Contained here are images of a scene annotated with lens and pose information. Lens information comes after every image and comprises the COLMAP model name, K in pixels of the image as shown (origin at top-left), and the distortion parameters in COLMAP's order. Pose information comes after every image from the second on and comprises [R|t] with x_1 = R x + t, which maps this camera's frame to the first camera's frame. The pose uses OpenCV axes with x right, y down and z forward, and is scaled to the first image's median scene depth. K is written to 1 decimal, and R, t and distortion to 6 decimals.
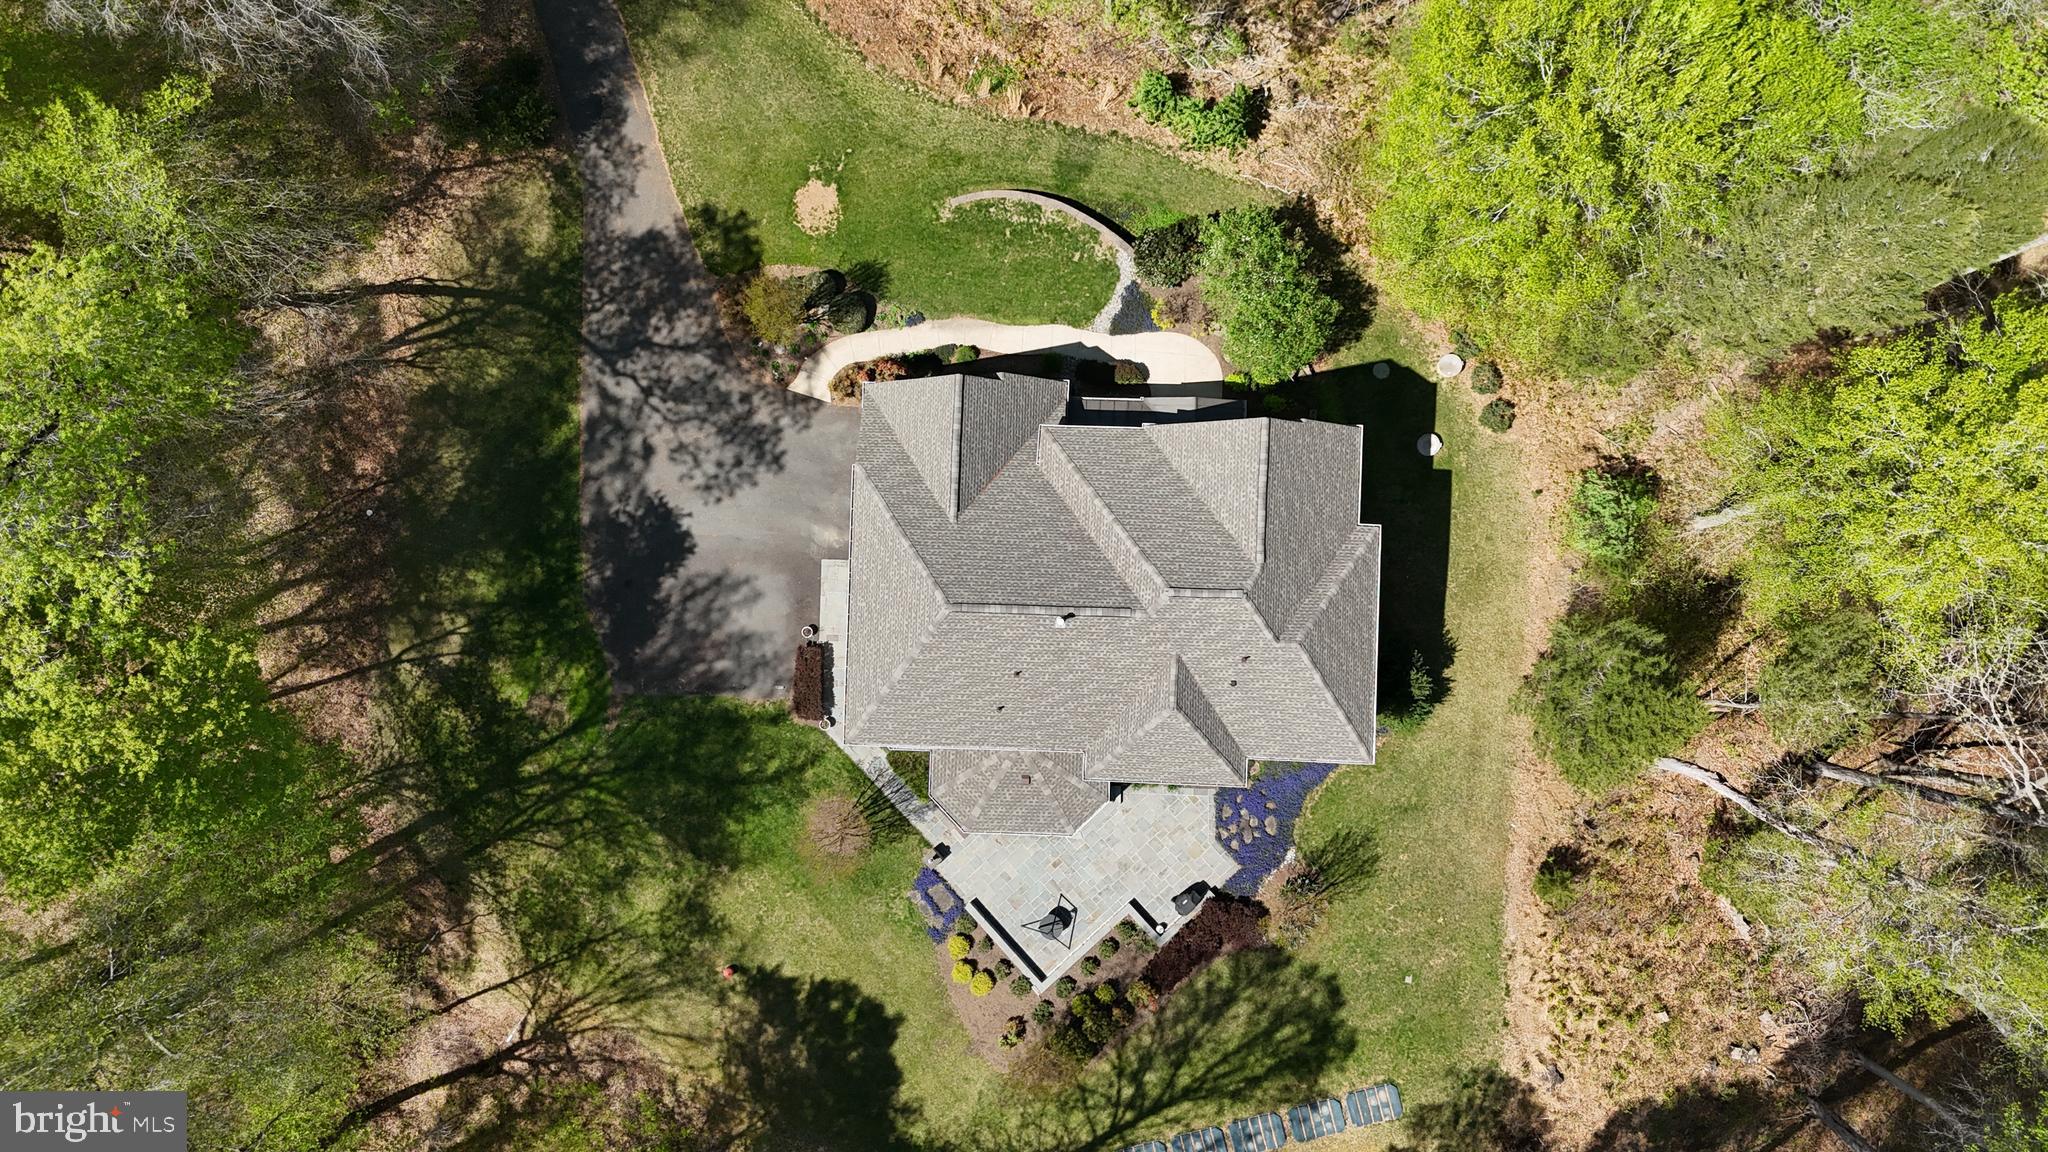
lens RADIAL K [[1494.8, 0, 1026.4], [0, 1494.8, 576.0], [0, 0, 1]] dist [0.066562, -0.006910]
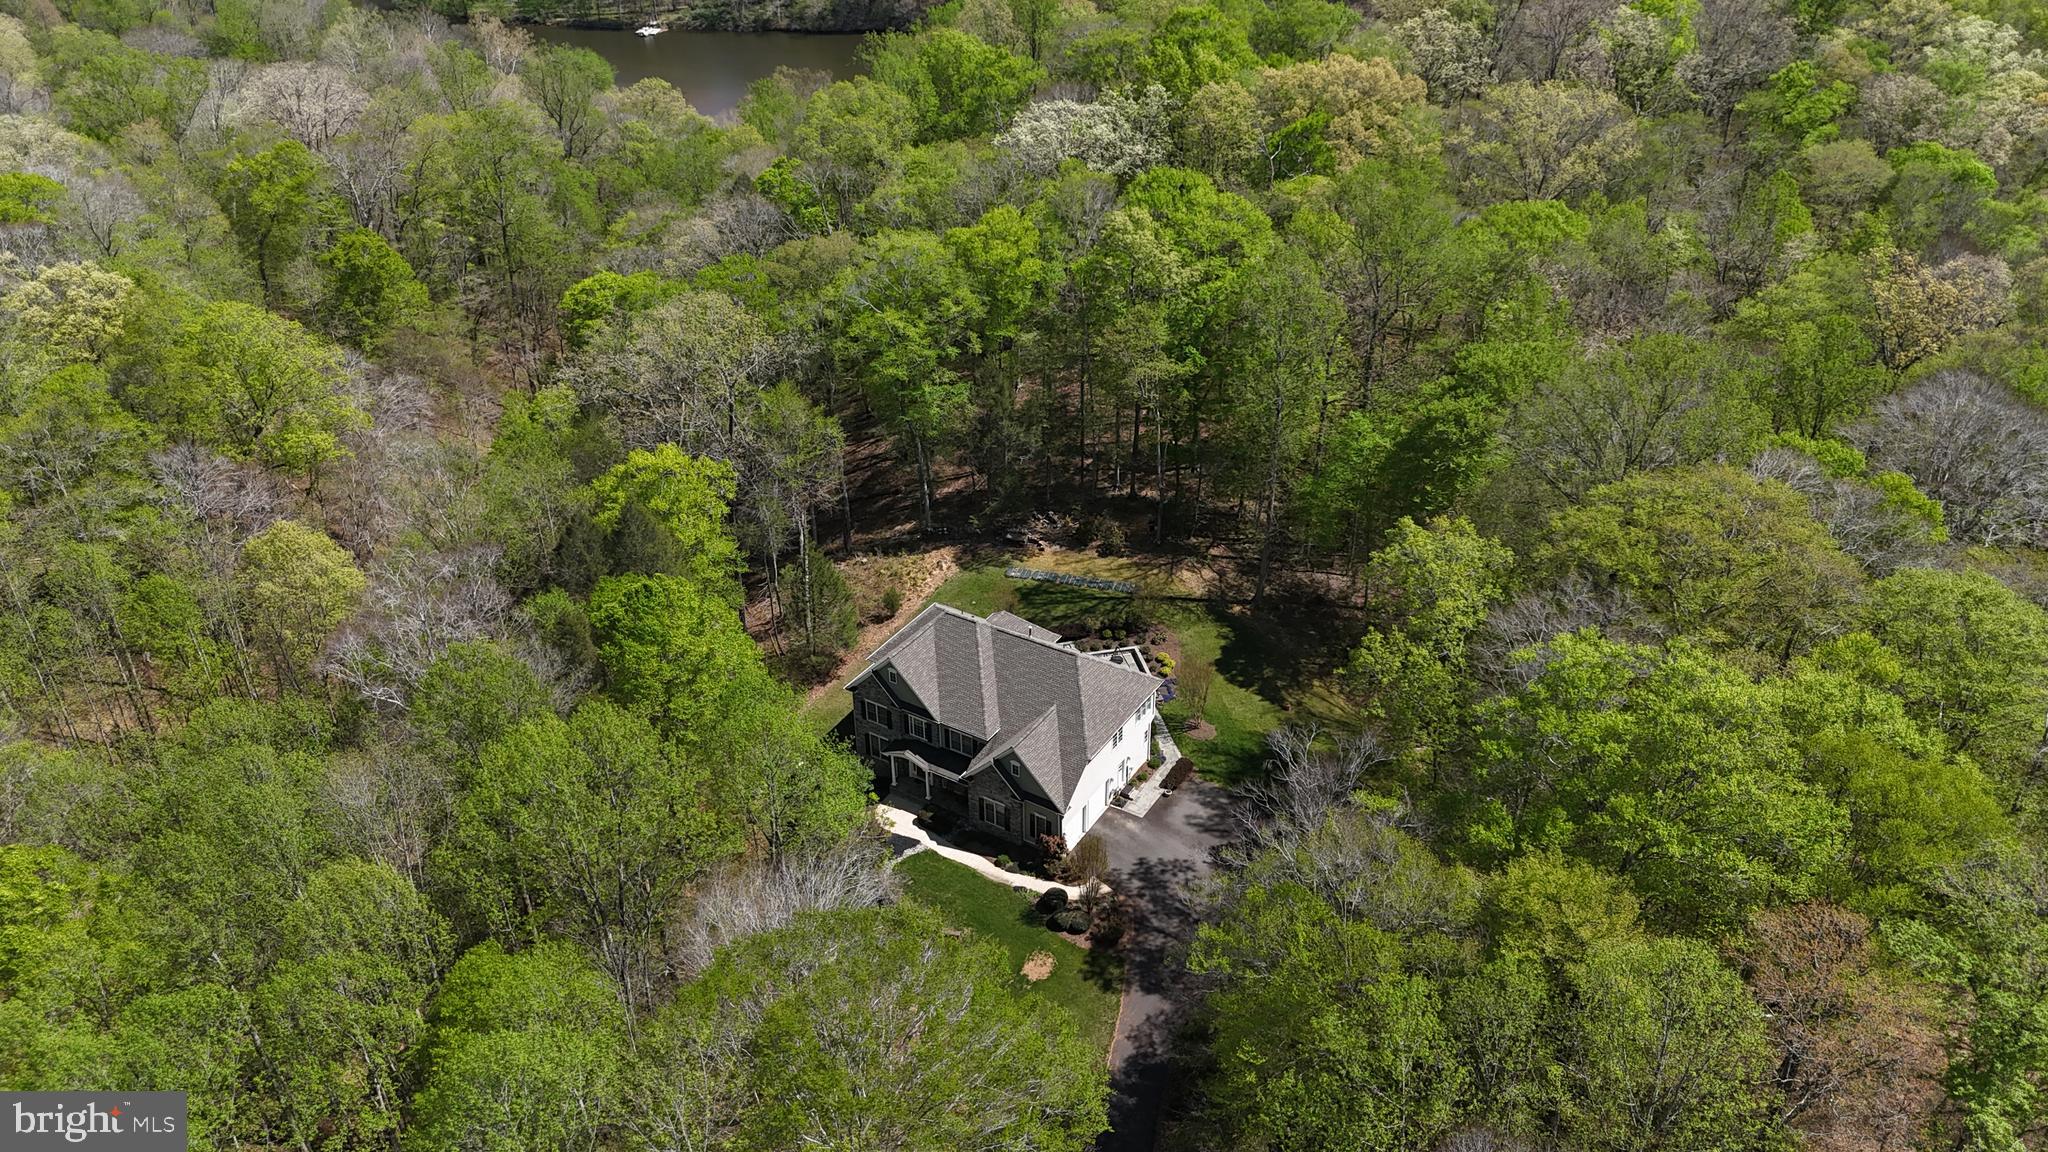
lens RADIAL K [[1489.2, 0, 1024.9], [0, 1489.2, 582.5], [0, 0, 1]] dist [0.082115, -0.029284]
pose [[-0.864970, -0.232676, 0.444621, -0.696072], [0.500429, -0.465923, 0.729716, -1.153915], [0.037372, 0.853685, 0.519448, -0.078081]]
